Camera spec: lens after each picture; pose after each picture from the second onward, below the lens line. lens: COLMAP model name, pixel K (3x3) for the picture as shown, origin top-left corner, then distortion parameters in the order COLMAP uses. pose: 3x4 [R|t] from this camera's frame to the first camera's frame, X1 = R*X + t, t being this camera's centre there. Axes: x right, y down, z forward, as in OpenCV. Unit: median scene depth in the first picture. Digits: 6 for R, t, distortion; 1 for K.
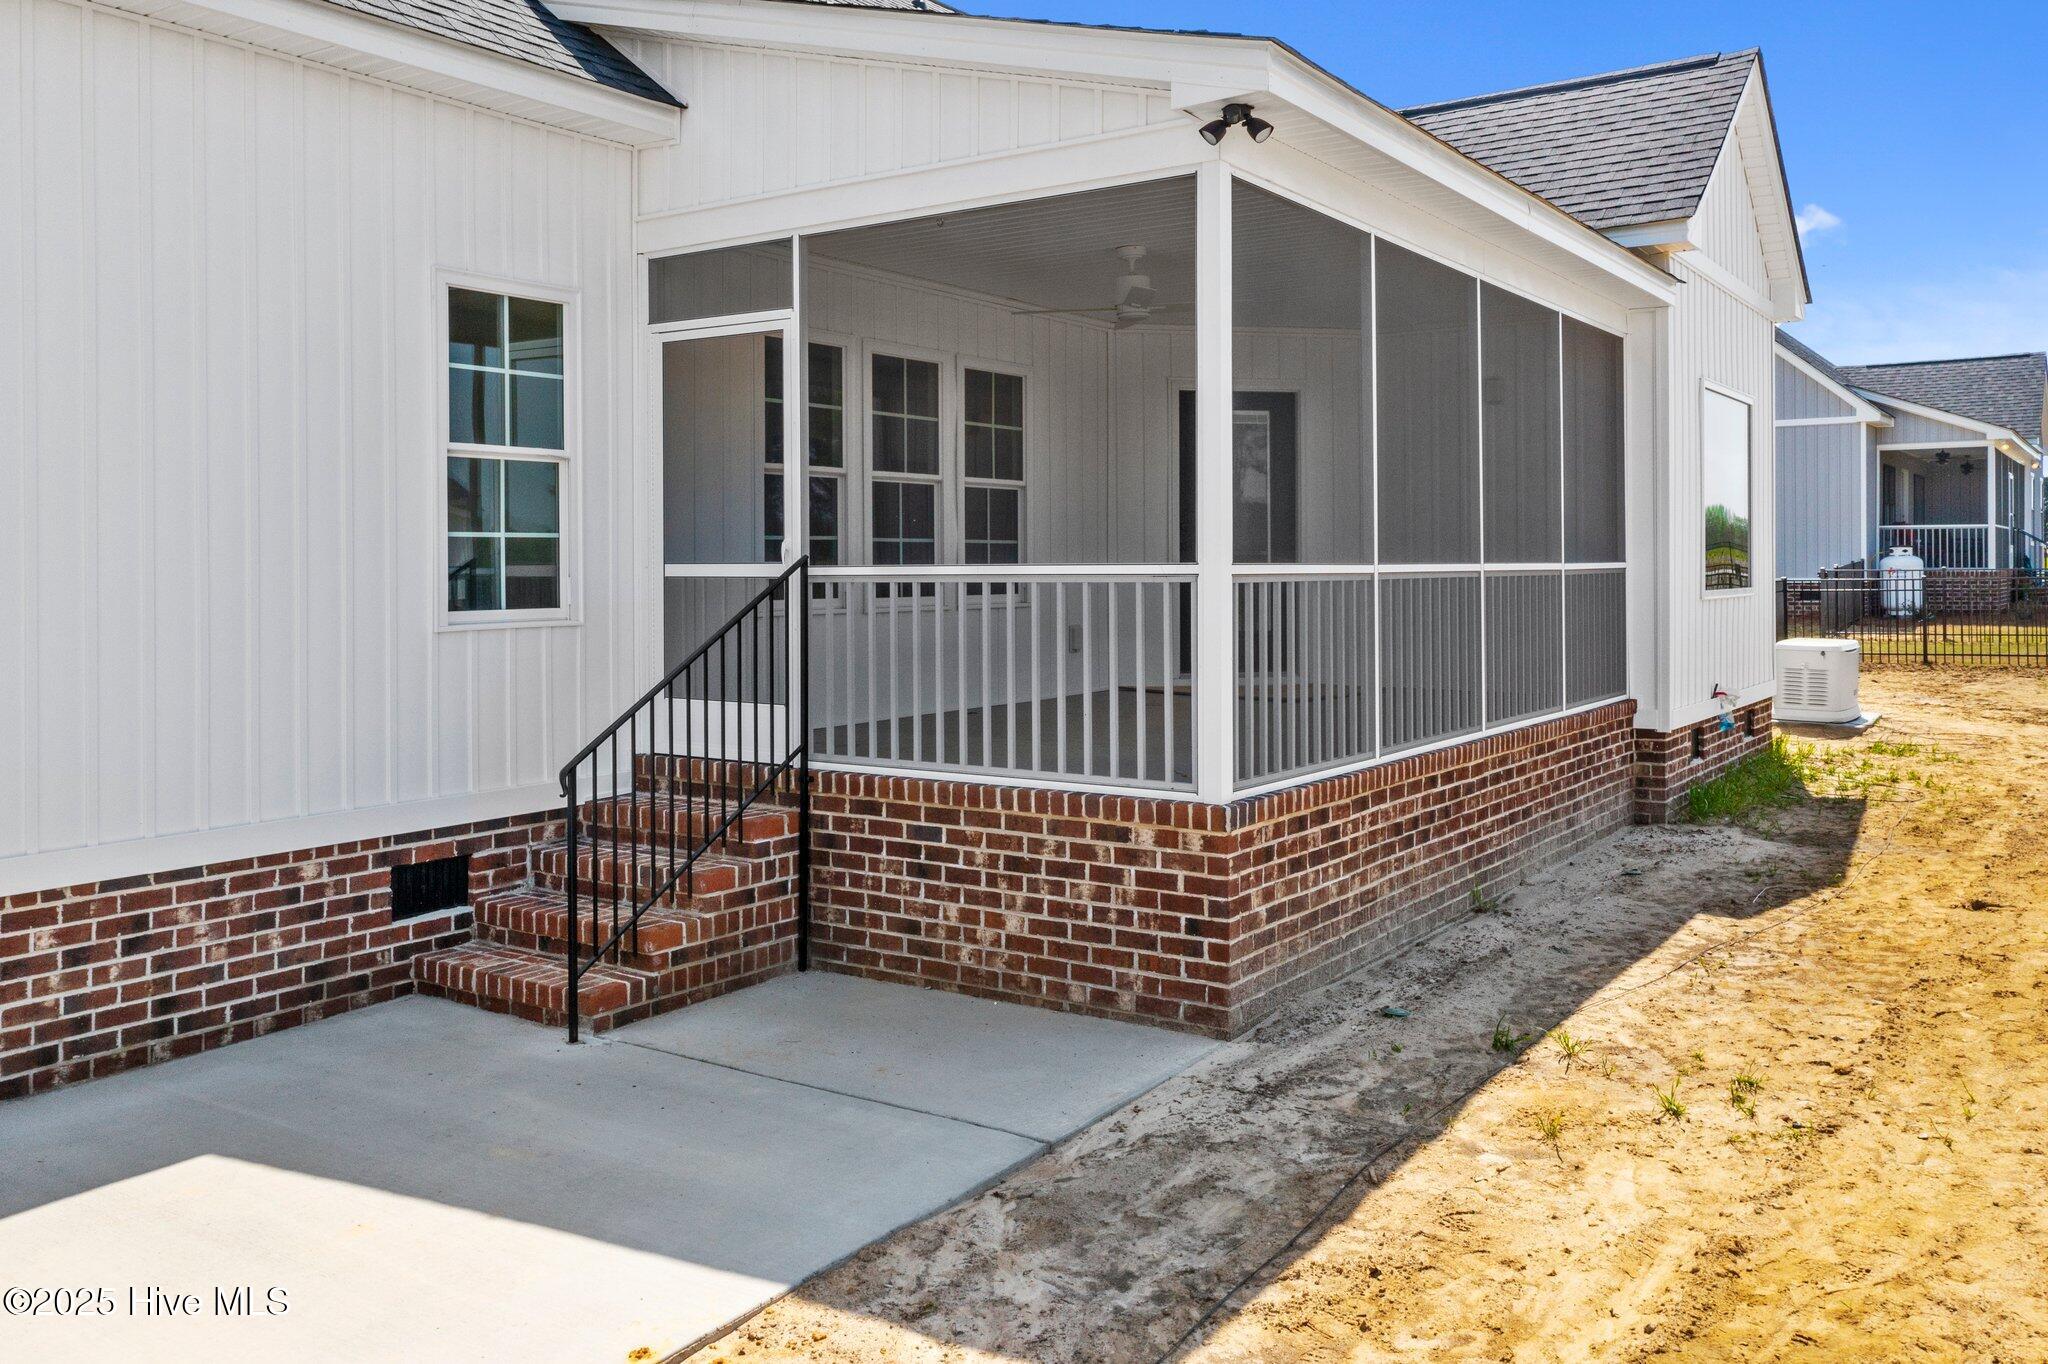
lens RADIAL K [[1628.4, 0, 1030.2], [0, 1628.4, 597.1], [0, 0, 1]] dist [-0.006873, 0.007447]
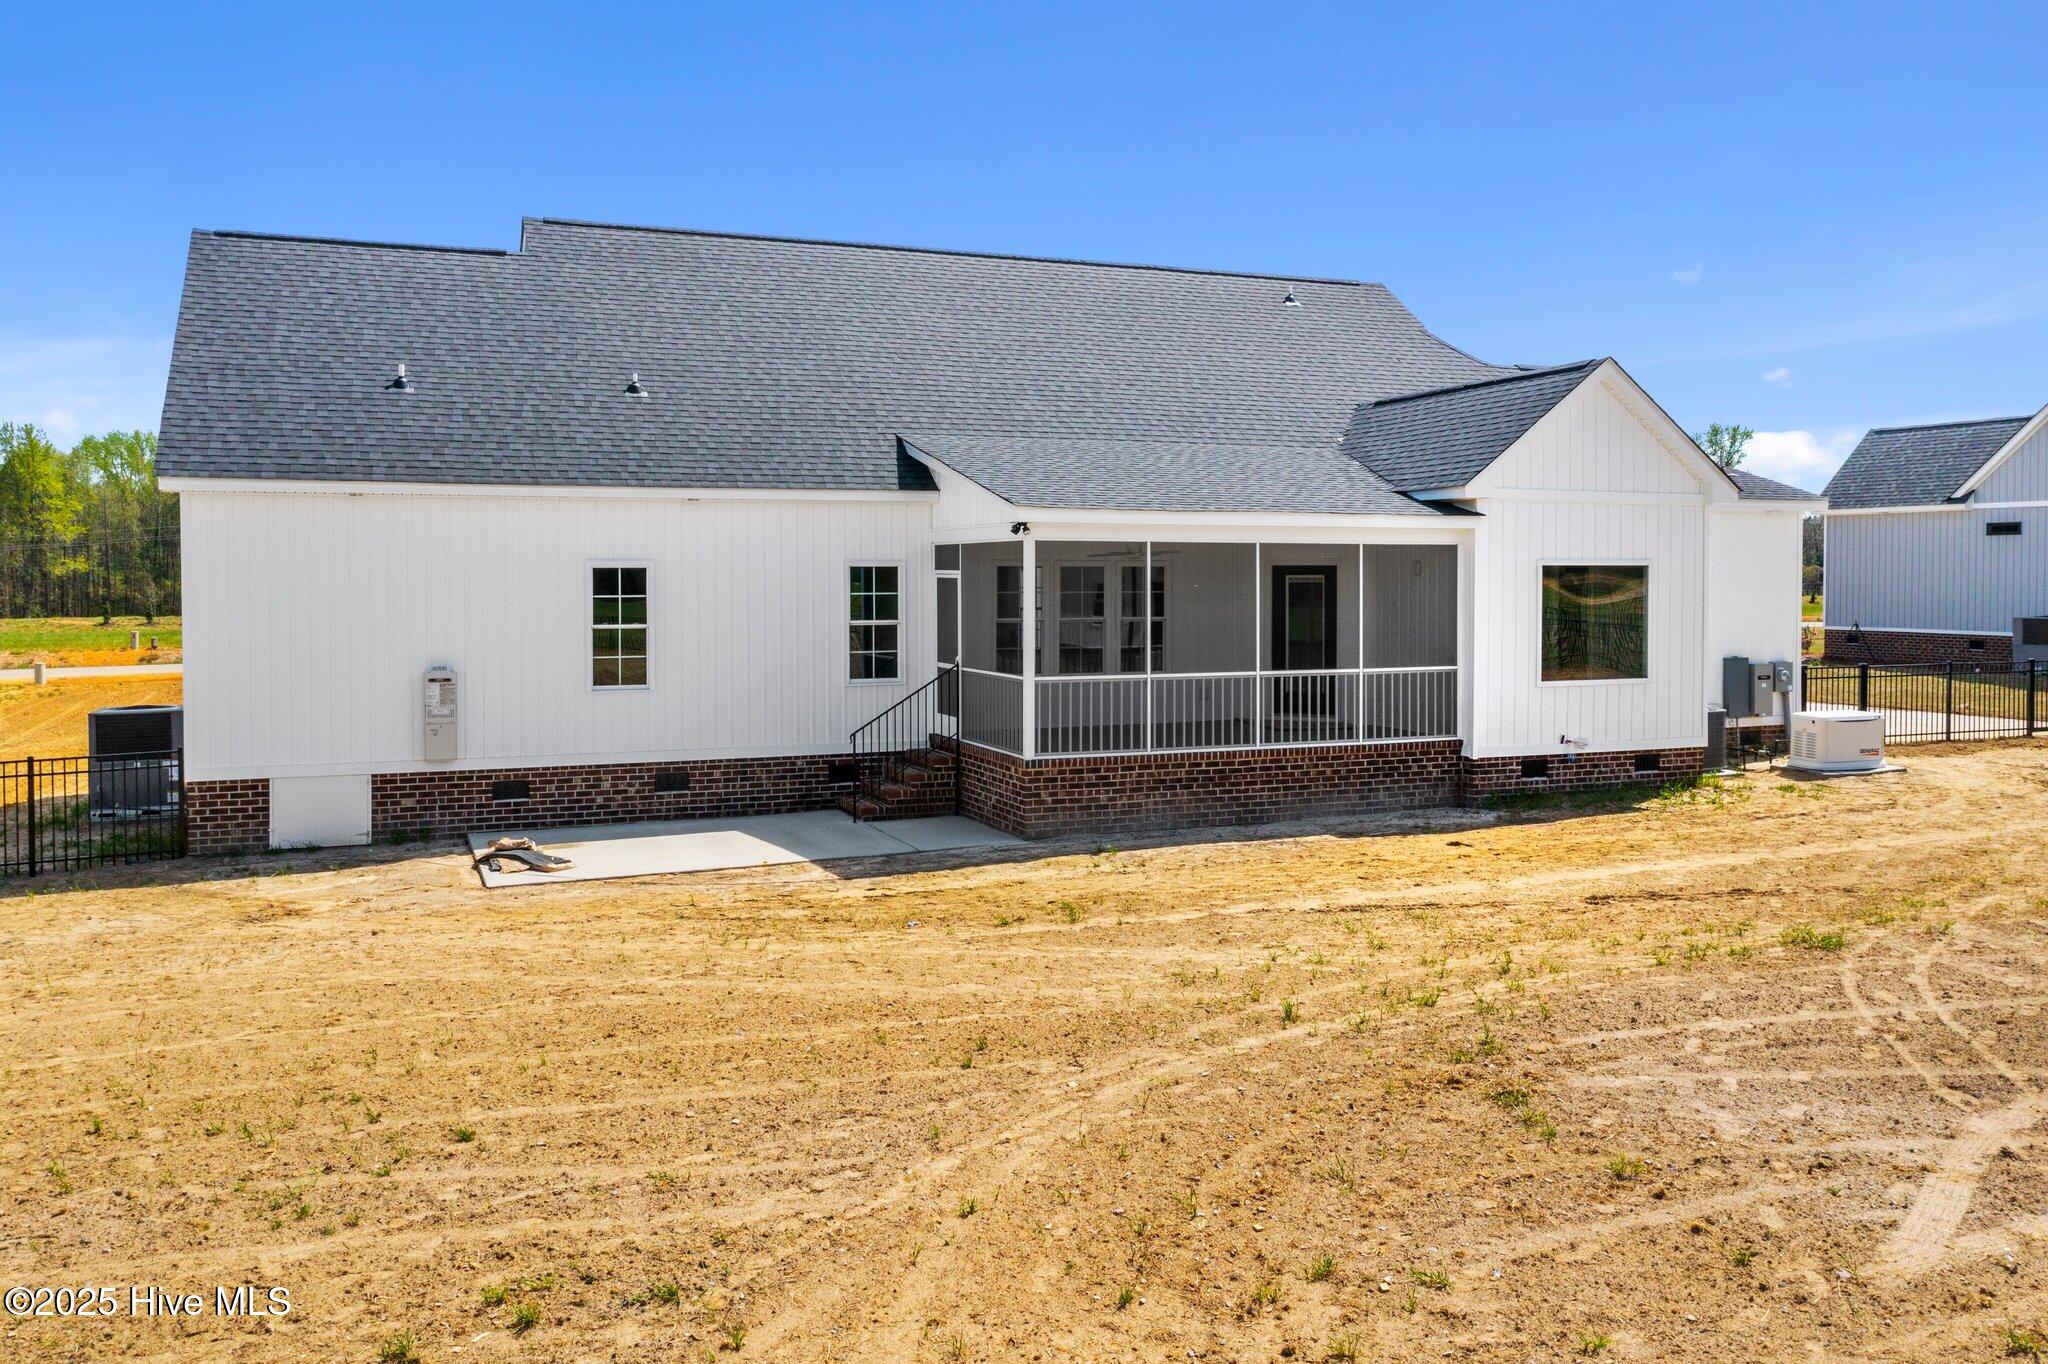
lens RADIAL K [[1645.8, 0, 1029.1], [0, 1645.8, 669.9], [0, 0, 1]] dist [-0.011728, 0.005290]
pose [[0.835677, 0.037646, -0.547929, 1.500922], [-0.014530, 0.998814, 0.046463, -0.147459], [0.549029, -0.030867, 0.835233, -1.257537]]
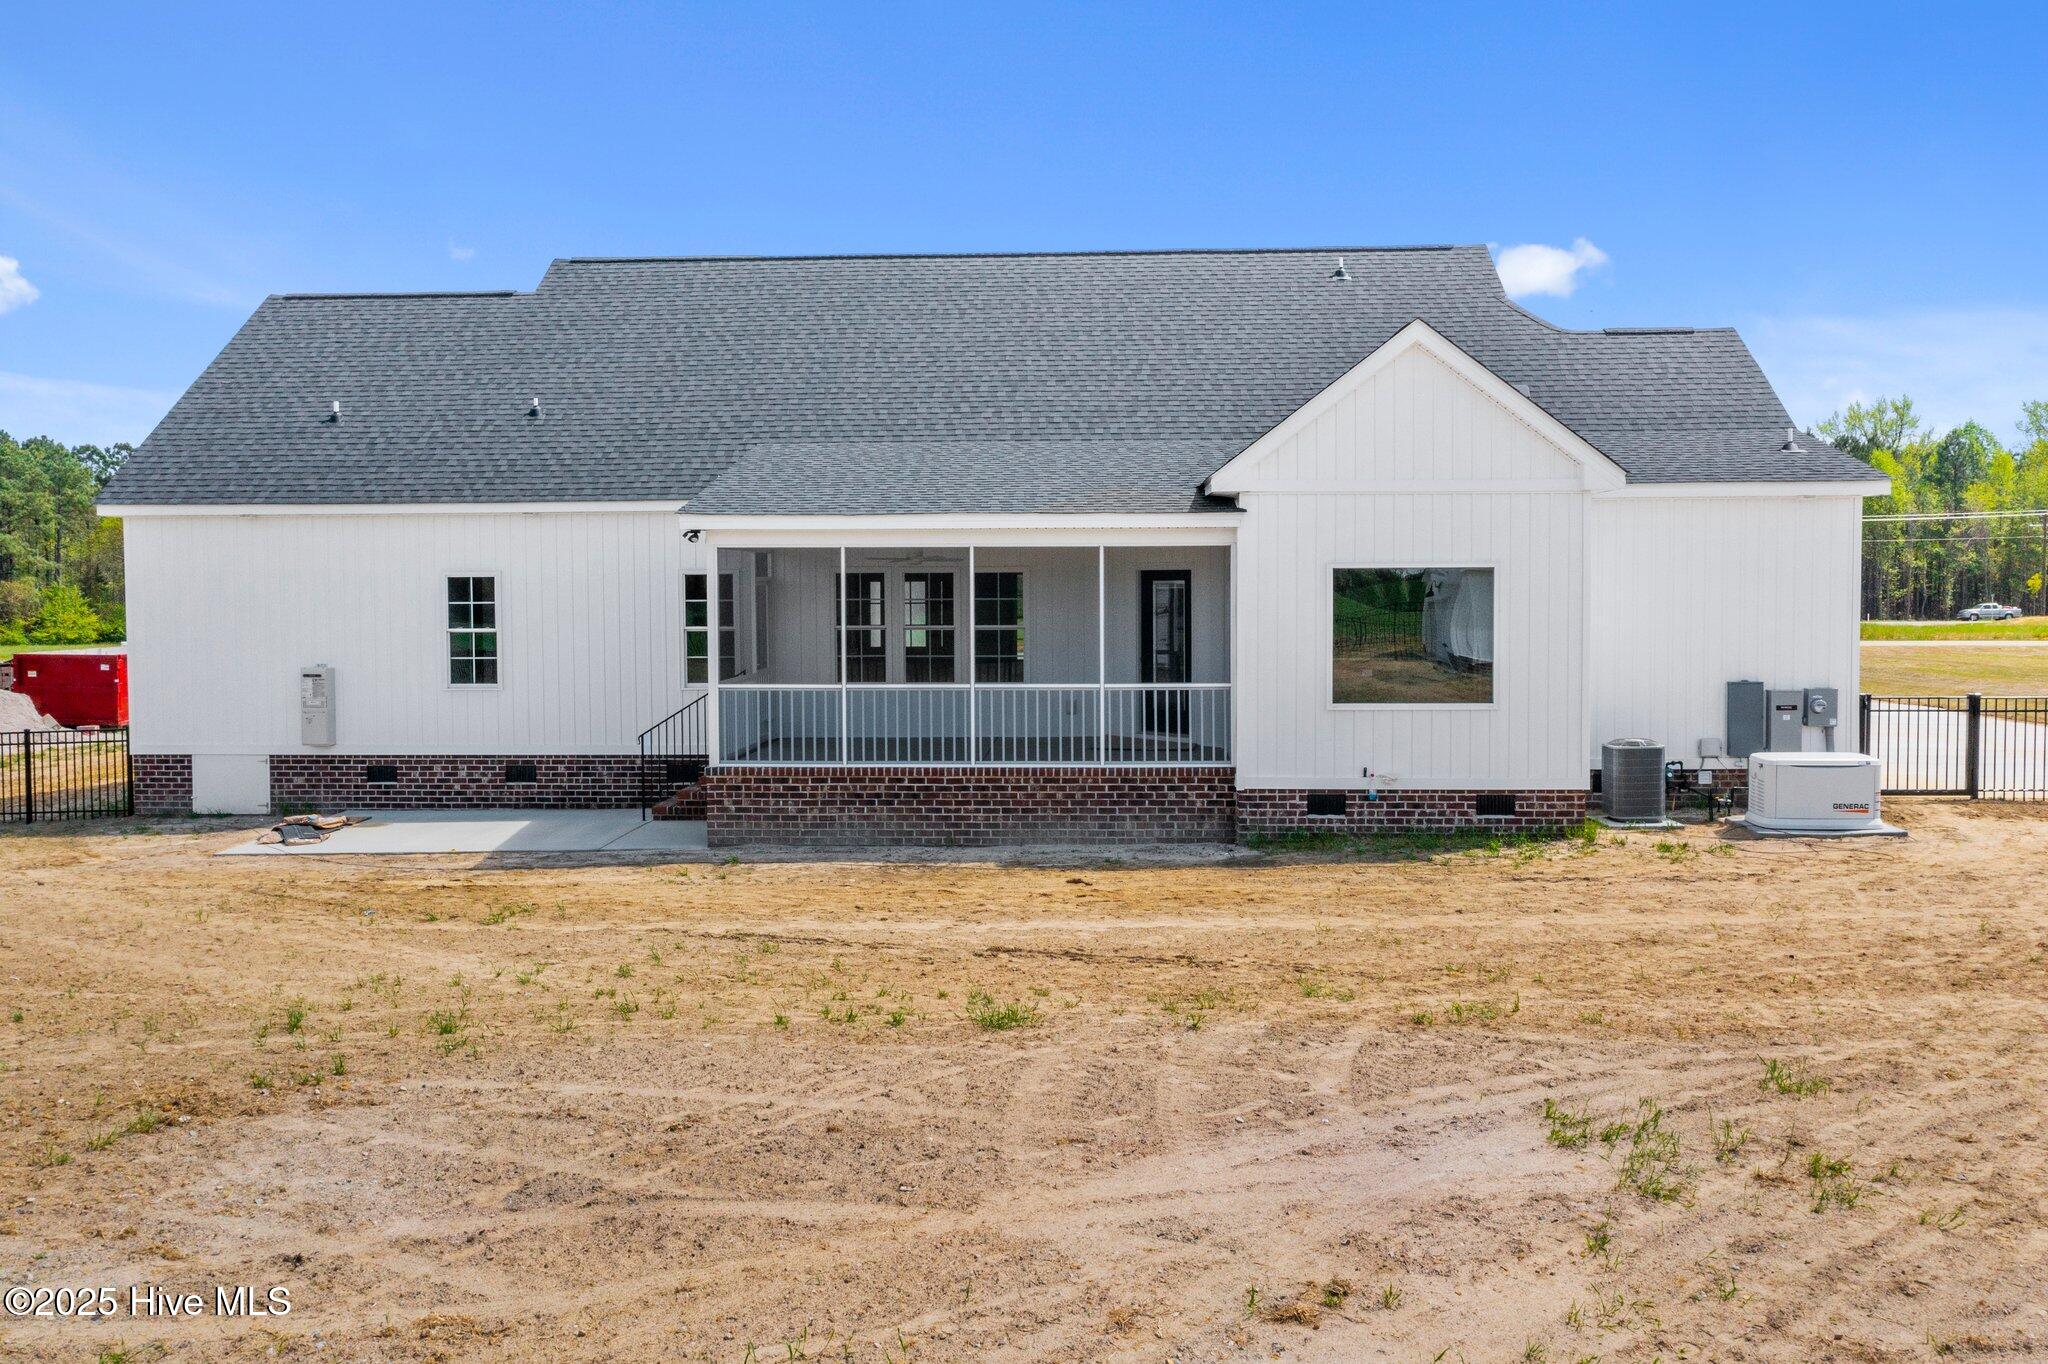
lens RADIAL K [[1645.8, 0, 1026.1], [0, 1645.8, 678.6], [0, 0, 1]] dist [-0.011728, 0.005290]
pose [[0.522612, 0.054683, -0.850815, 2.533077], [-0.013240, 0.998341, 0.056032, -0.176581], [0.852468, -0.018018, 0.522469, -0.046935]]
